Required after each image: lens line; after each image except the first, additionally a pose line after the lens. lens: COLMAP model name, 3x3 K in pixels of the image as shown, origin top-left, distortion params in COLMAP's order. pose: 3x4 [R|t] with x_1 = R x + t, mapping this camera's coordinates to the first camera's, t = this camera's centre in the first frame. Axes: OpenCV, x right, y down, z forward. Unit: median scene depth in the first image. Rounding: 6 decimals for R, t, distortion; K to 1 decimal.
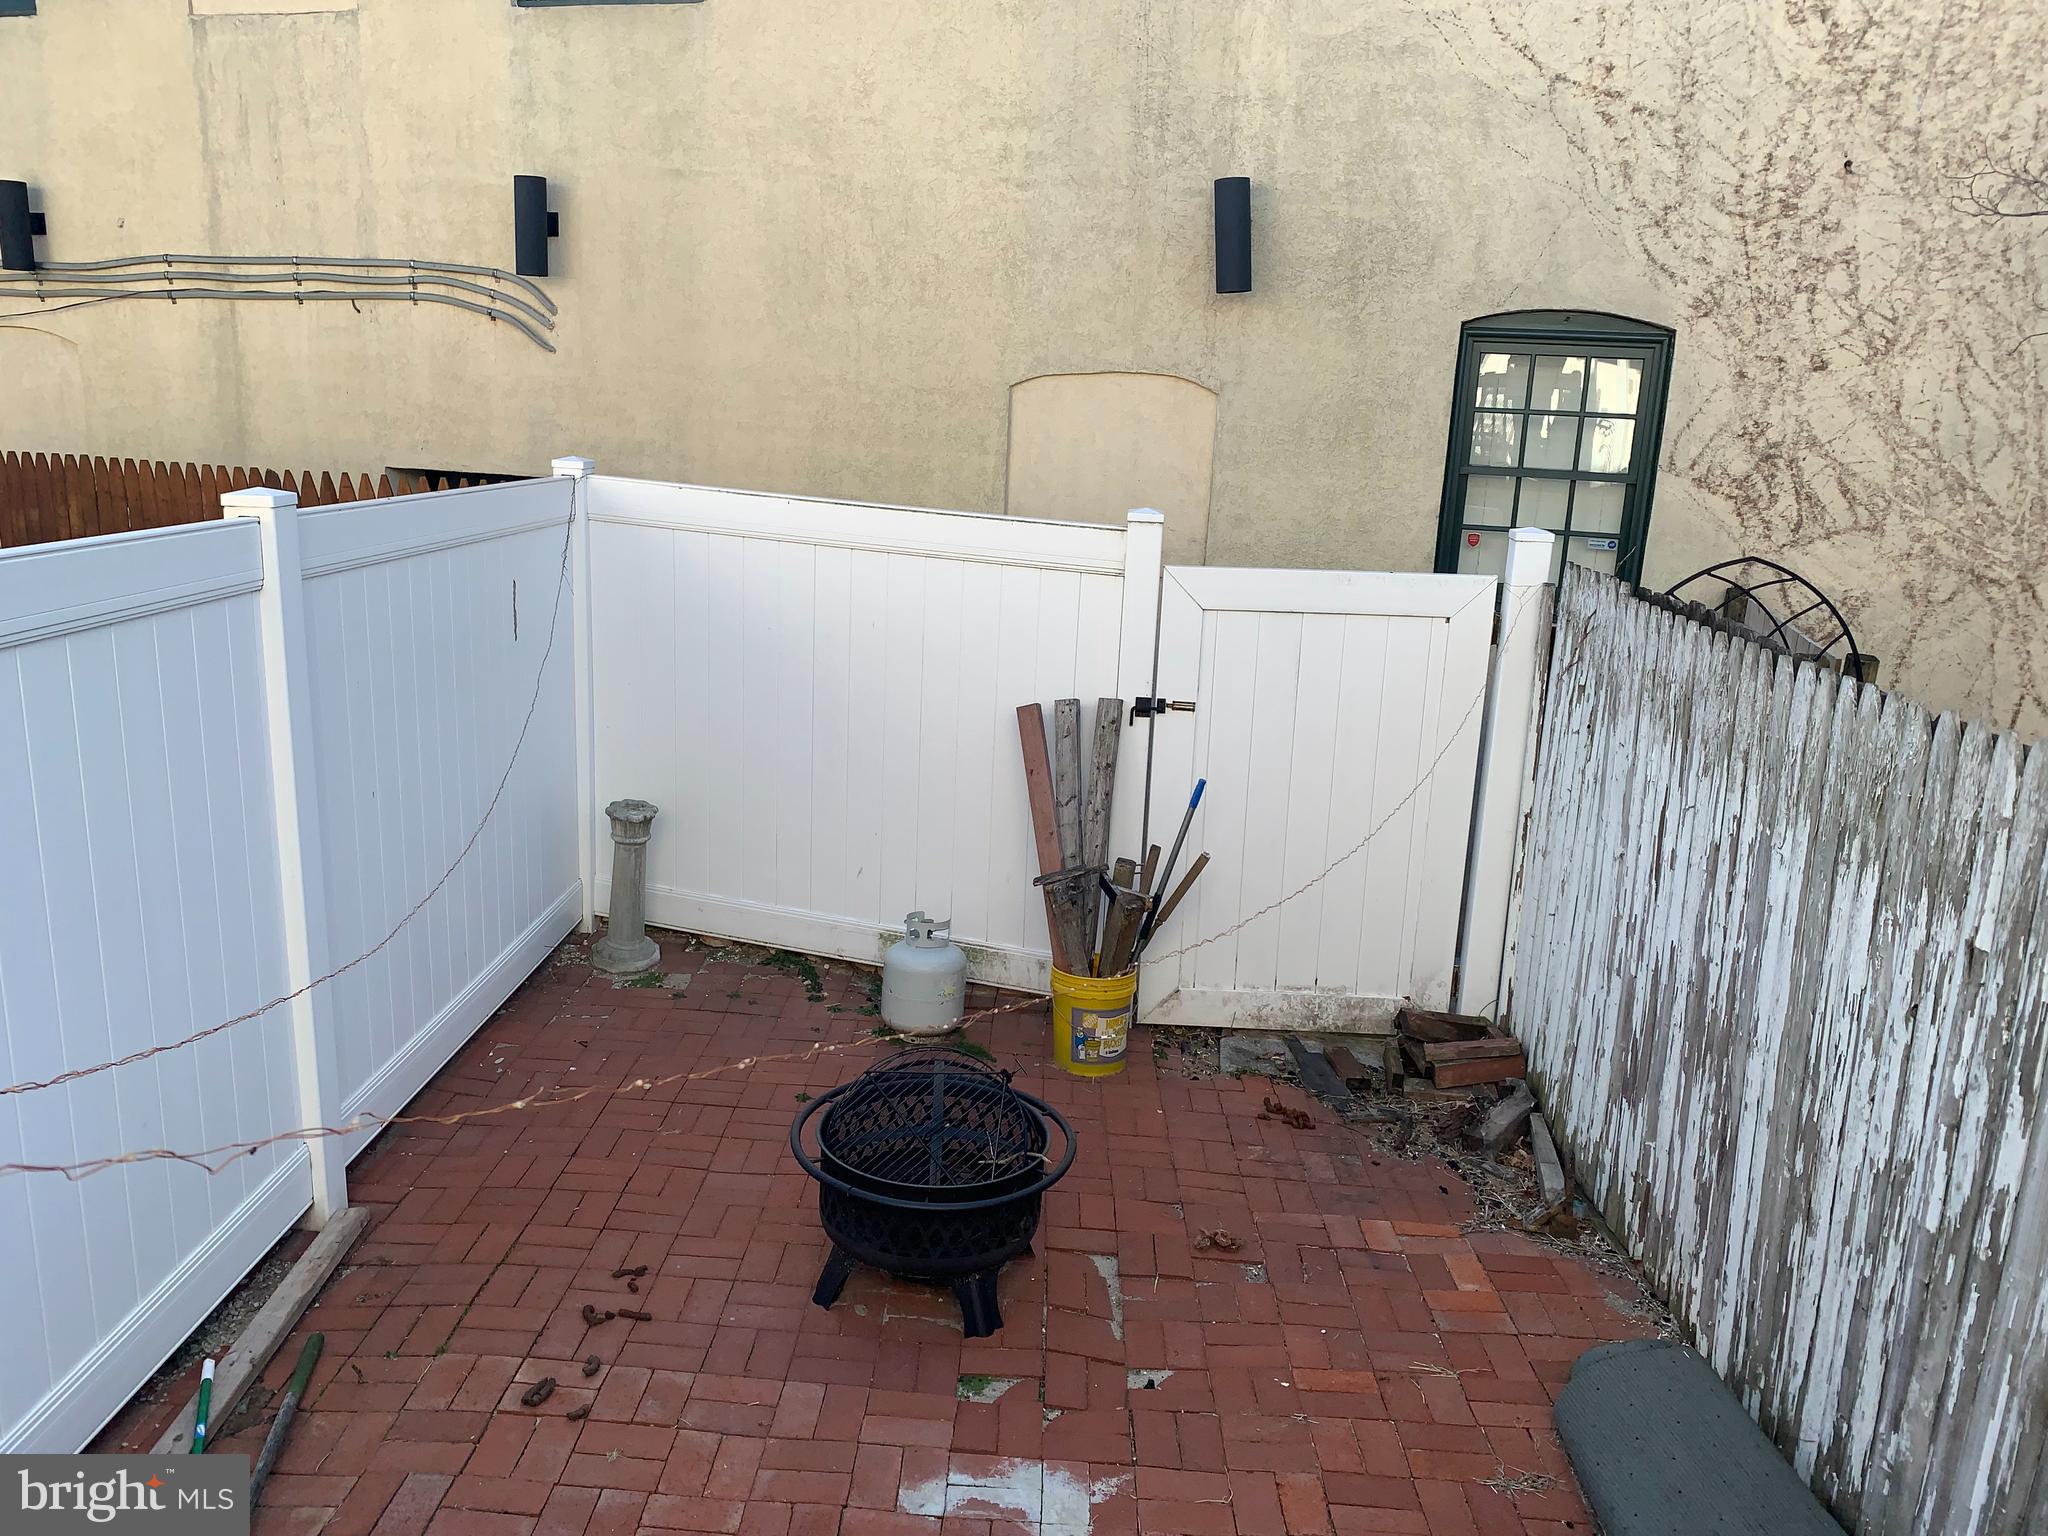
lens RADIAL K [[1610.4, 0, 1024.0], [0, 1610.4, 768.0], [0, 0, 1]] dist [0.007787, -0.010814]
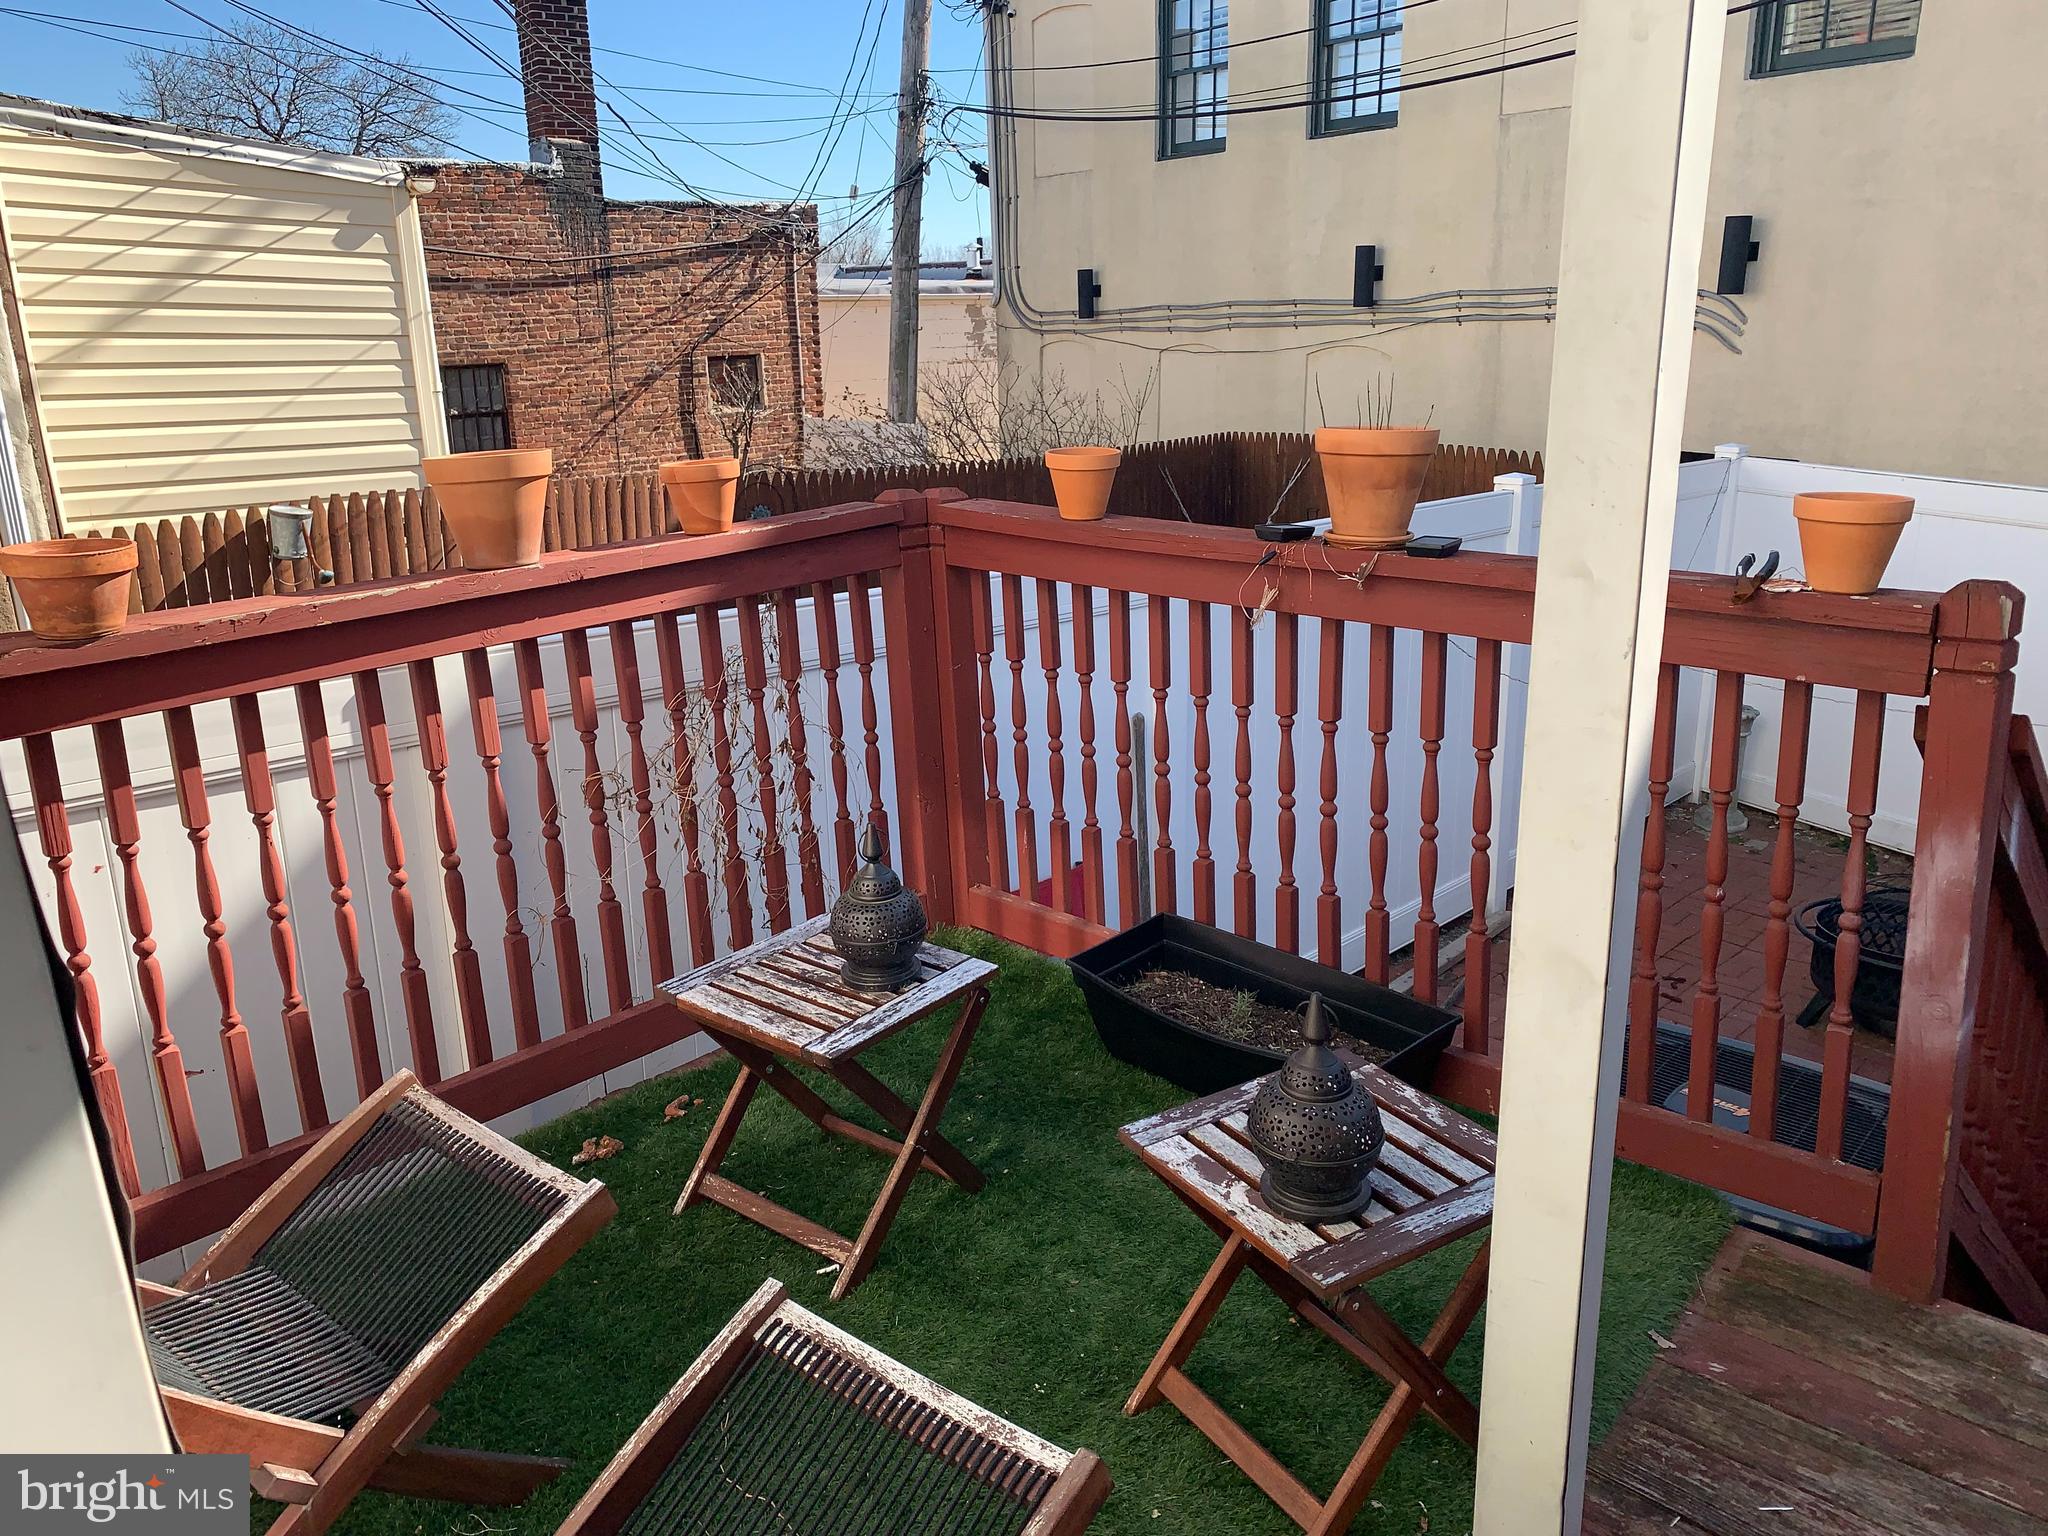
lens RADIAL K [[1610.4, 0, 1024.0], [0, 1610.4, 768.0], [0, 0, 1]] dist [0.007787, -0.010814]
pose [[0.759765, 0.131221, -0.636819, 0.123823], [-0.114602, 0.991116, 0.067499, 0.038584], [0.640019, 0.021697, 0.768053, -0.305325]]
